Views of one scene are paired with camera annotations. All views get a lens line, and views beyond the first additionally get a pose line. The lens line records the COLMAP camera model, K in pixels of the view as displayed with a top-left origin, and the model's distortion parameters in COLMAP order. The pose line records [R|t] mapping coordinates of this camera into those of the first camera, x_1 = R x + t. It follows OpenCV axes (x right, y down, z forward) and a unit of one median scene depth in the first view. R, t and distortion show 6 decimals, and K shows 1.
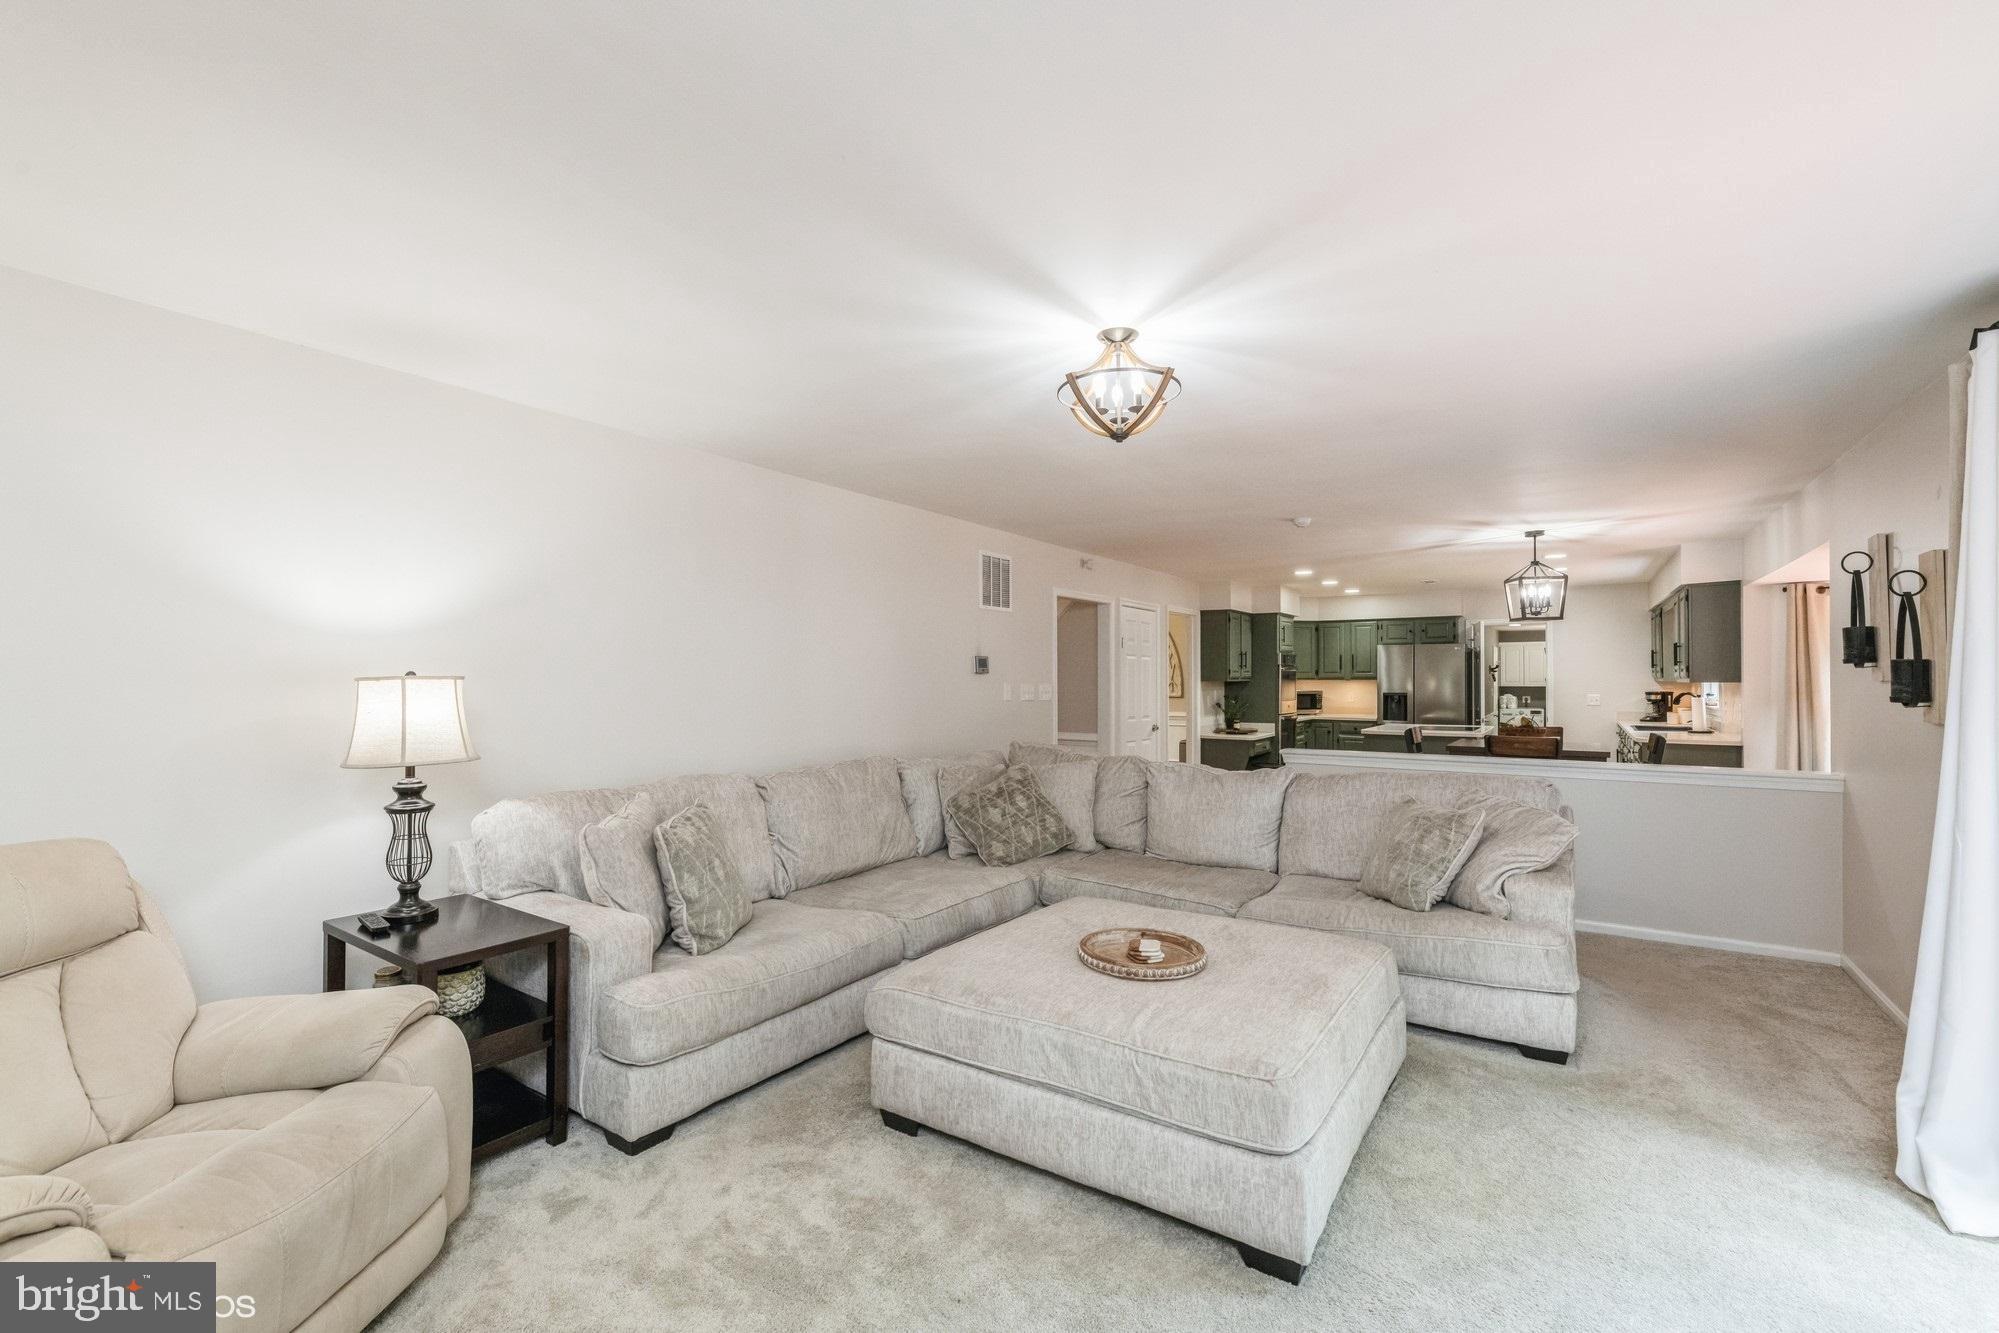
lens RADIAL K [[866.8, 0, 1004.9], [0, 866.8, 661.1], [0, 0, 1]] dist [-0.003377, -0.002016]
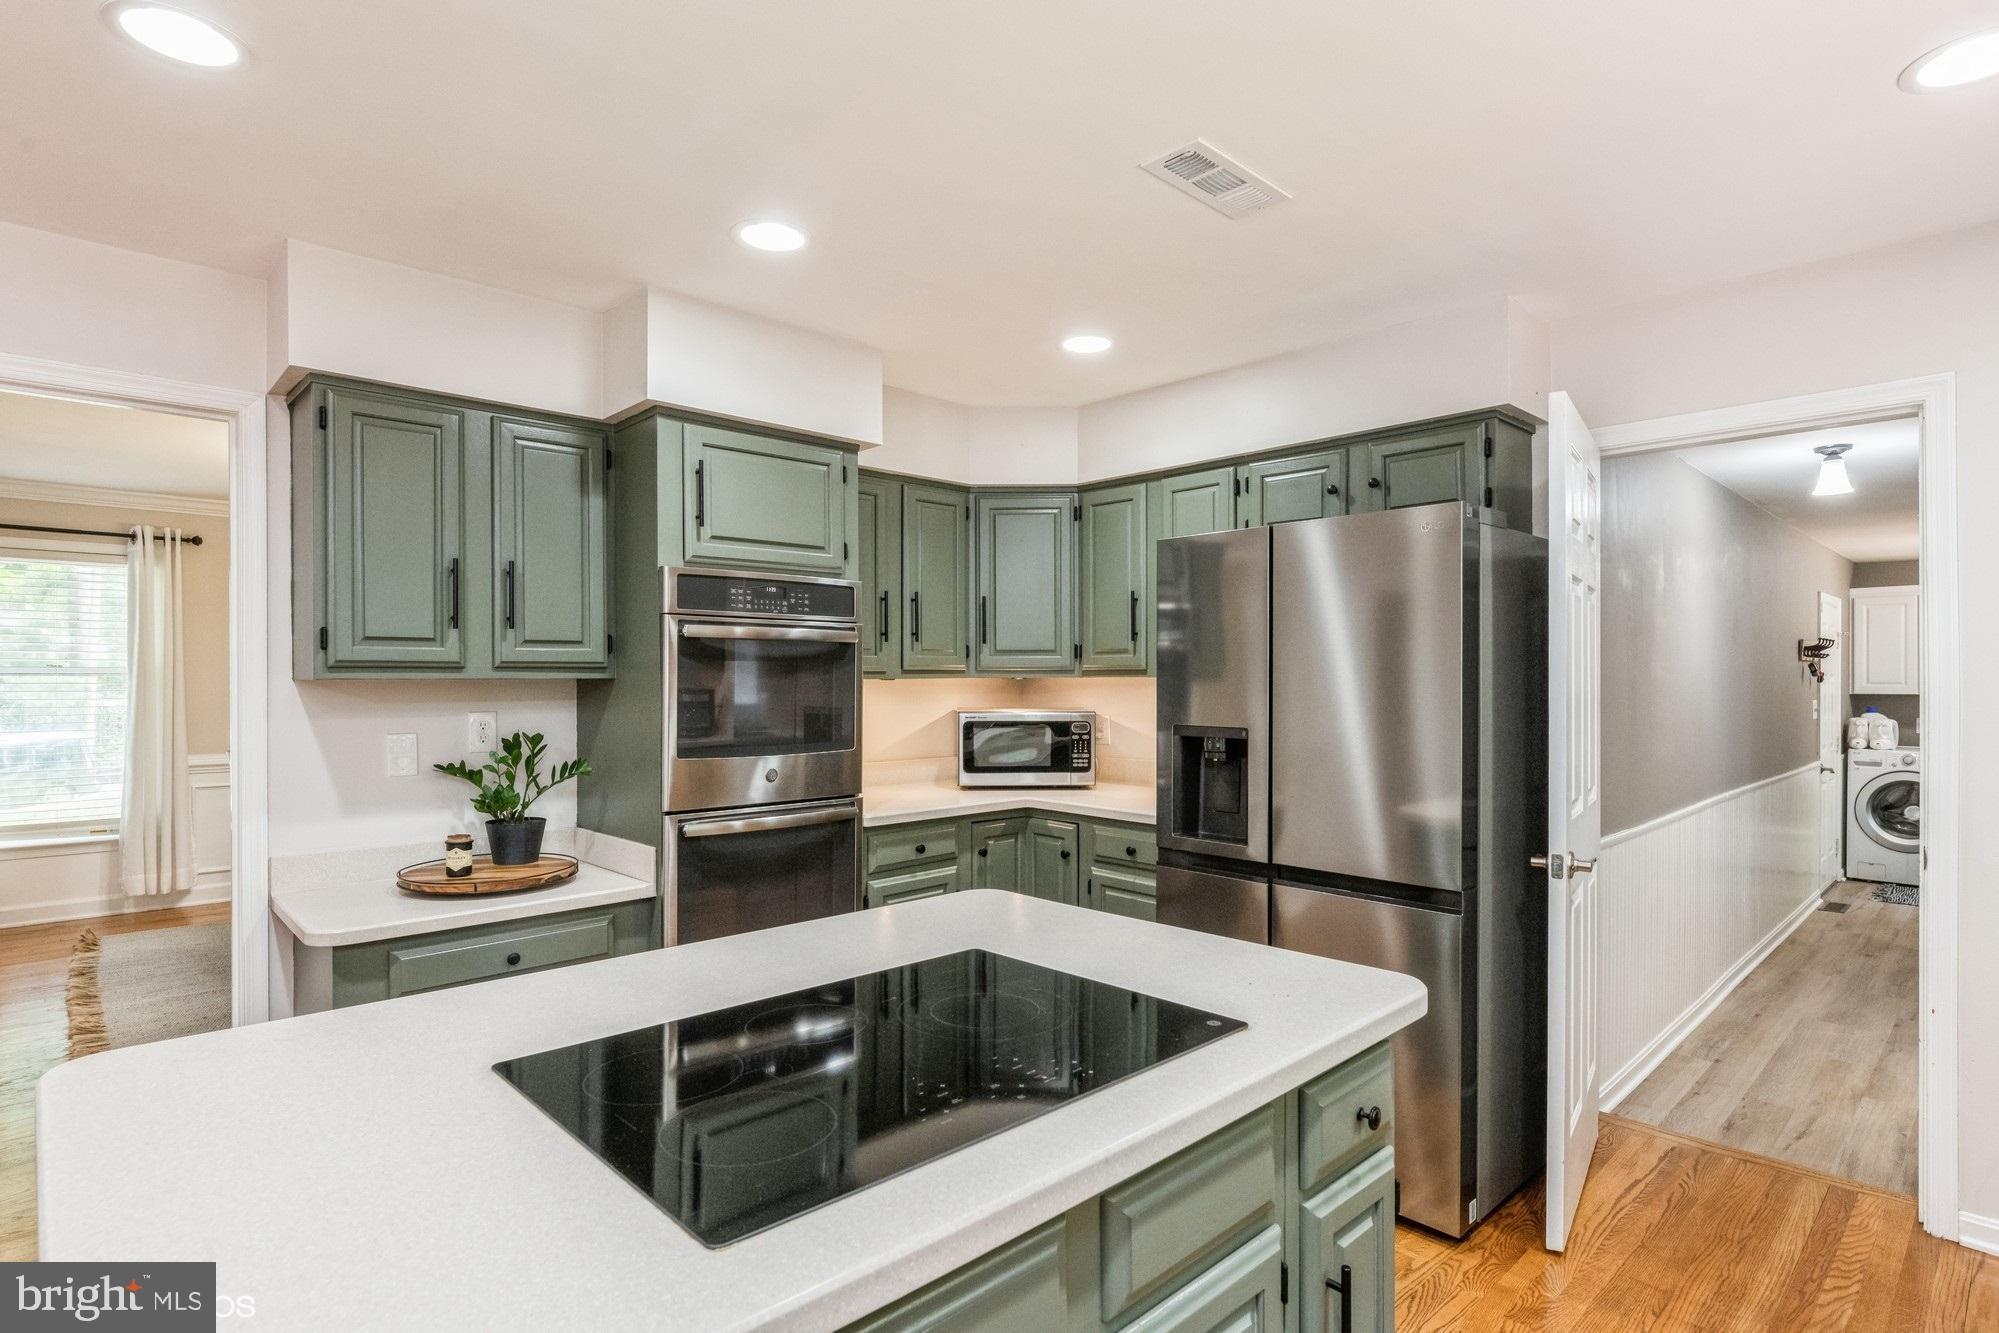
lens RADIAL K [[1009.2, 0, 997.3], [0, 1009.2, 679.8], [0, 0, 1]] dist [-0.002709, 0.001950]
pose [[0.973931, 0.001889, -0.226836, 0.449888], [0.003494, 0.999722, 0.023329, 0.015634], [0.226817, -0.023513, 0.973653, 0.695885]]
